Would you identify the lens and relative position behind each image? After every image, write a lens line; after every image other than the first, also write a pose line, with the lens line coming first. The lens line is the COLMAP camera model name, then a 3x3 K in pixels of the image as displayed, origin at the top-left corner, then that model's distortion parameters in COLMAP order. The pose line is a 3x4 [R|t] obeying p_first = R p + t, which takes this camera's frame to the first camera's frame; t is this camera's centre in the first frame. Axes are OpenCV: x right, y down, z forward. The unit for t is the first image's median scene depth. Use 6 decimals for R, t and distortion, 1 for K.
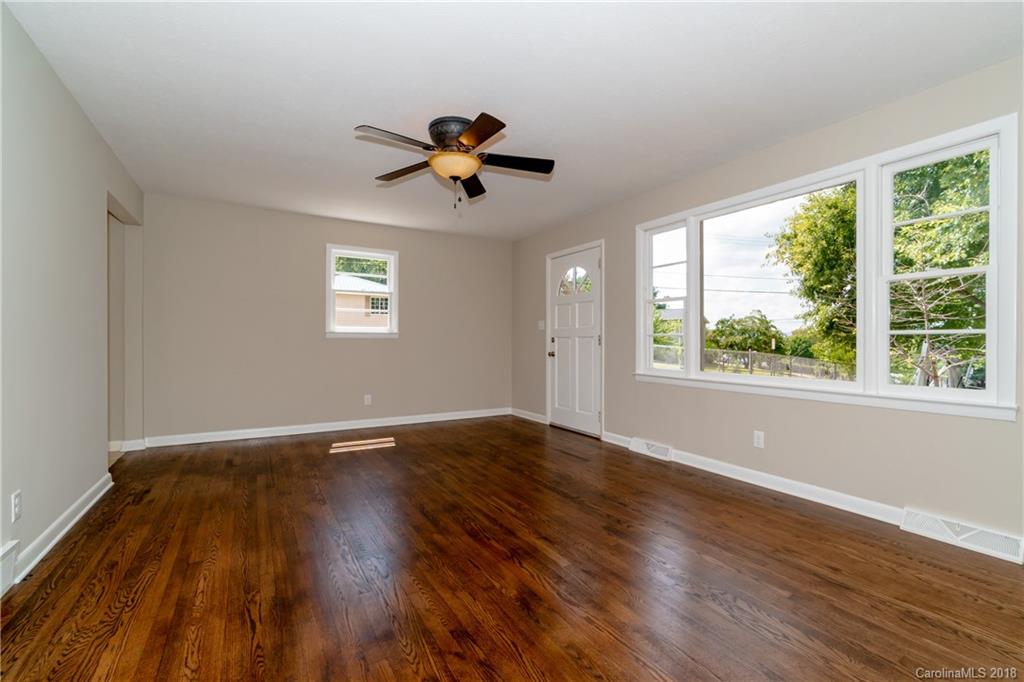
lens RADIAL K [[447.8, 0, 512.0], [0, 447.8, 341.0], [0, 0, 1]] dist [-0.011817, -0.000258]
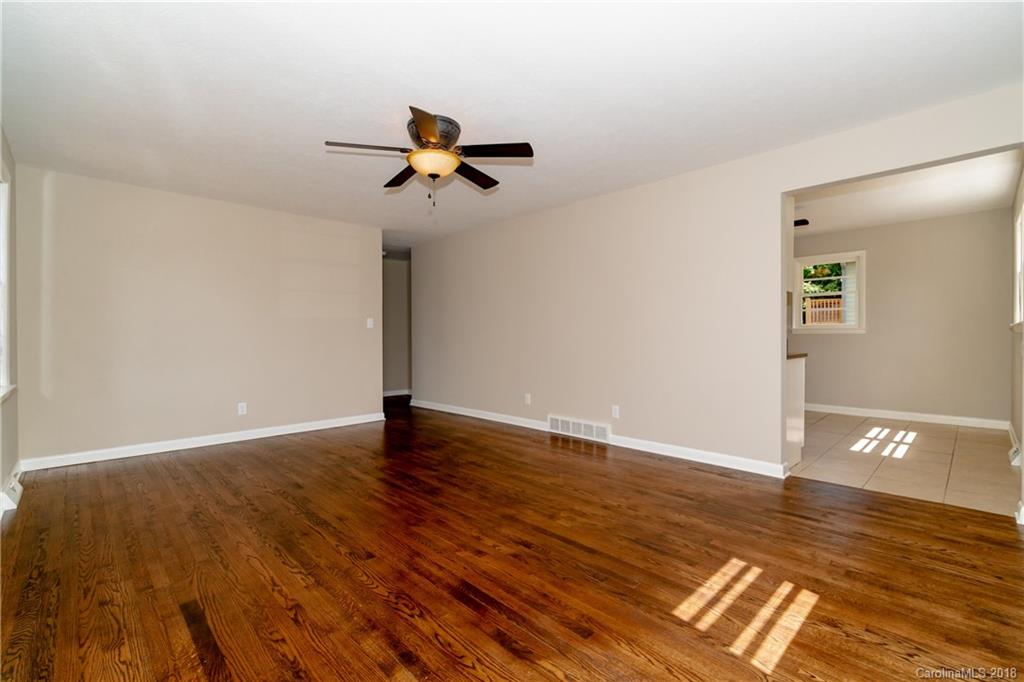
lens RADIAL K [[447.8, 0, 512.0], [0, 447.8, 341.0], [0, 0, 1]] dist [-0.011817, -0.000258]
pose [[-0.972297, 0.004122, -0.233712, -0.056977], [0.001971, 0.999954, 0.009436, -0.003175], [0.233740, 0.008713, -0.972260, 1.838606]]
